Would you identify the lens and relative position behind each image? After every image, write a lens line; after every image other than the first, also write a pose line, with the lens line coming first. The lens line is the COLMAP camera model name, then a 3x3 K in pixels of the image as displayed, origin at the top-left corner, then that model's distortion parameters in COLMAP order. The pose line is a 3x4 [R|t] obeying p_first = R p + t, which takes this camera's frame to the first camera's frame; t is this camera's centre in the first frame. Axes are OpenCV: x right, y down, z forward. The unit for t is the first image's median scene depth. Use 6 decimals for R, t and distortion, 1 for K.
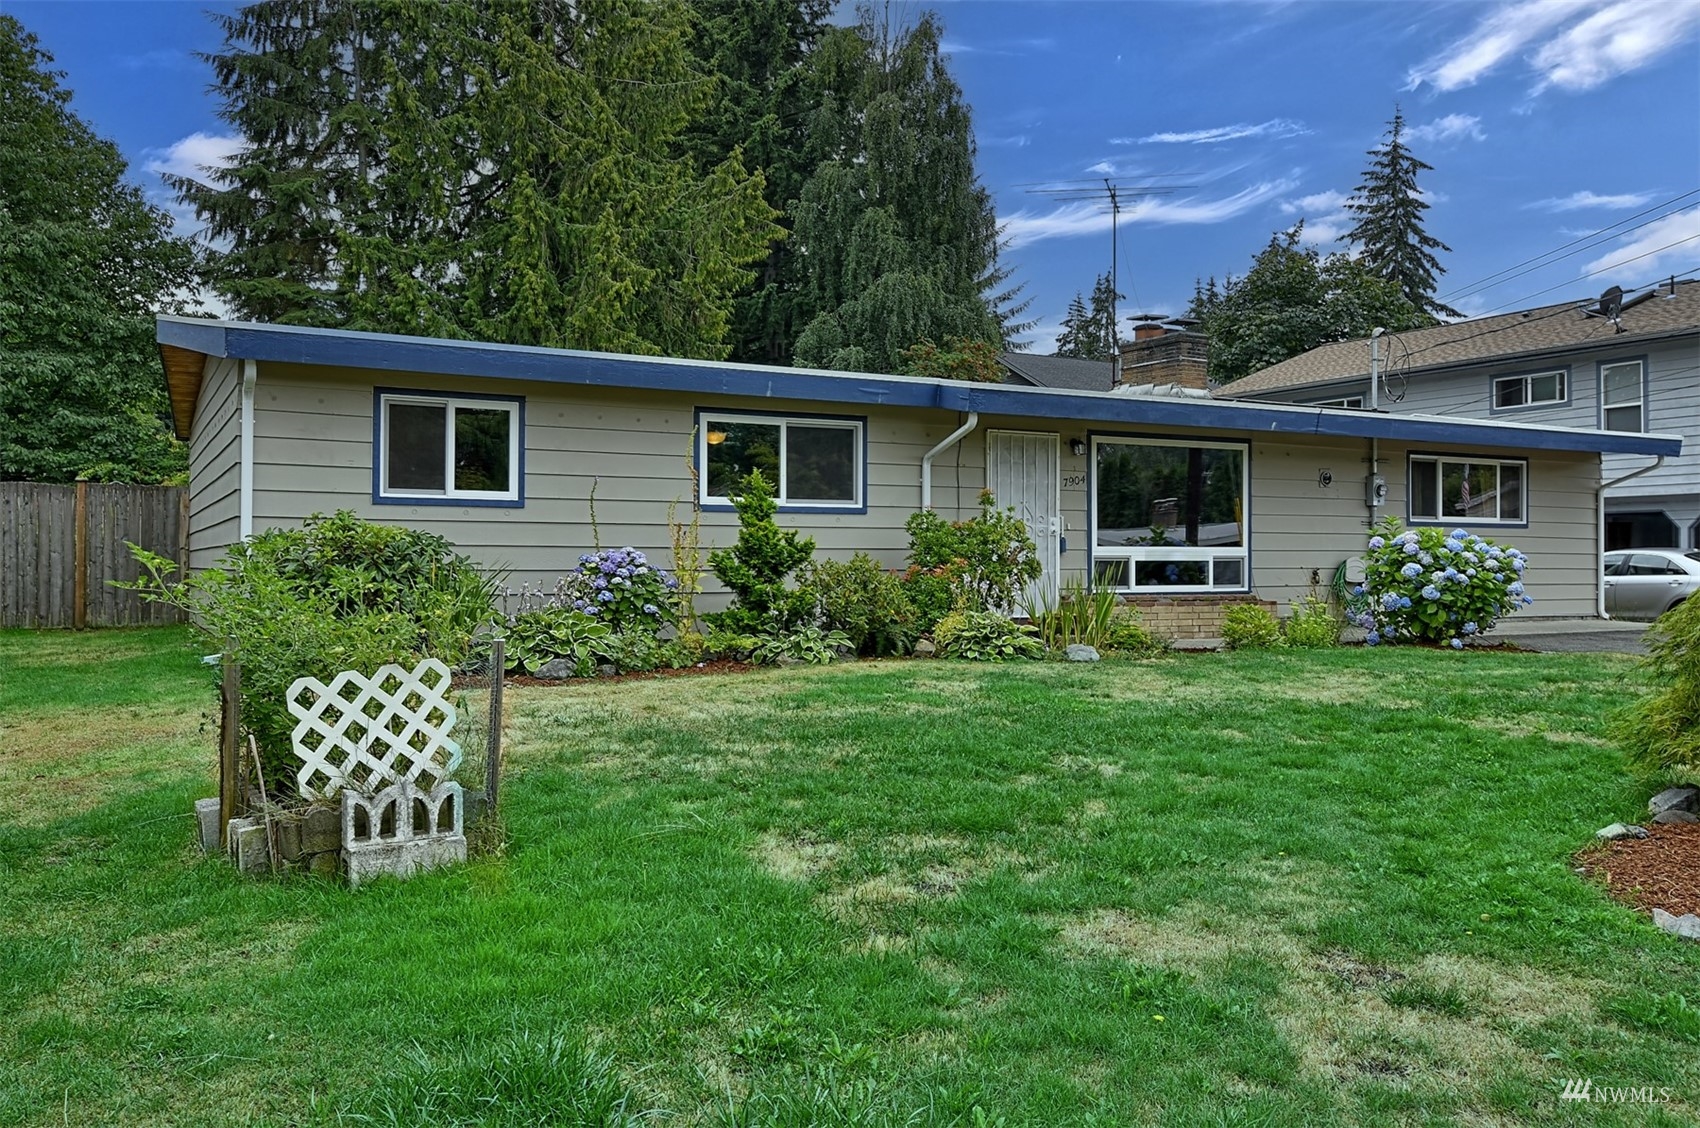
lens RADIAL K [[1355.7, 0, 858.2], [0, 1355.7, 576.9], [0, 0, 1]] dist [0.000136, -0.010516]
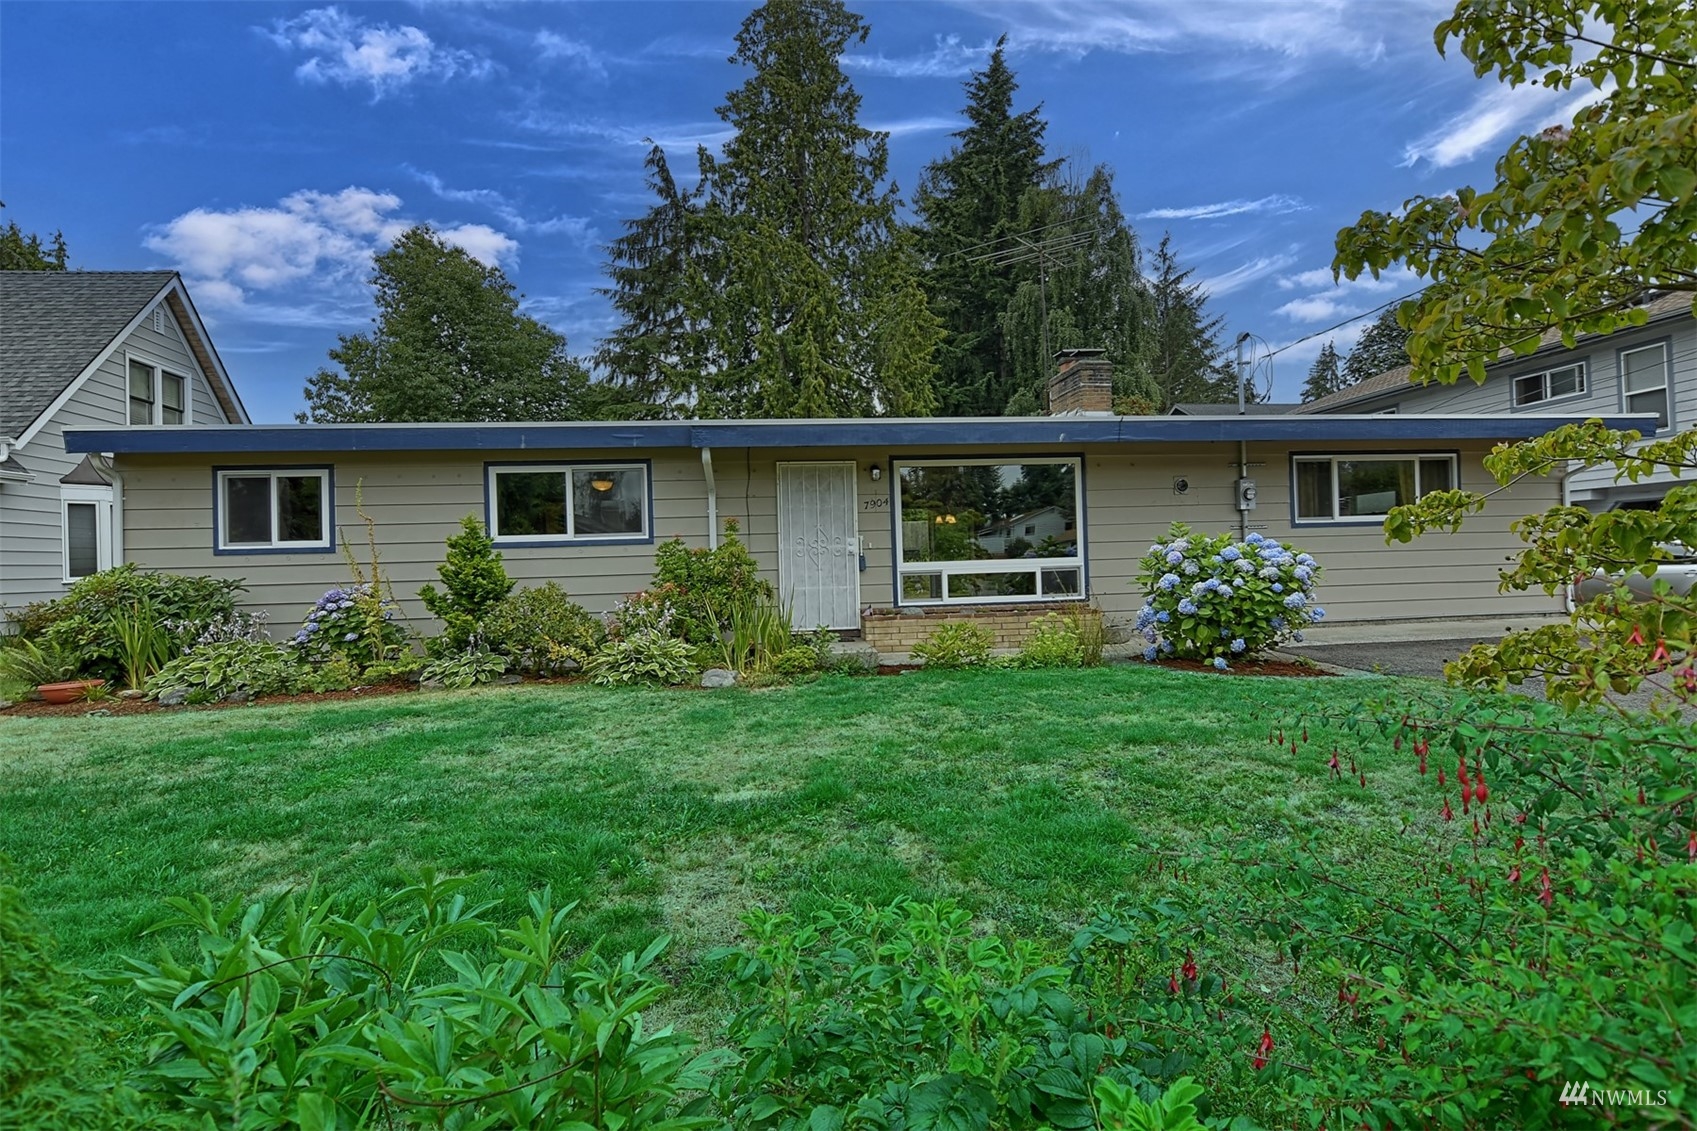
lens RADIAL K [[825.7, 0, 864.7], [0, 825.7, 570.9], [0, 0, 1]] dist [-0.009563, -0.007421]
pose [[0.927690, -0.025717, -0.372465, 0.387450], [0.026532, 0.999644, -0.002937, -0.014658], [0.372407, -0.007158, 0.928042, 0.371493]]
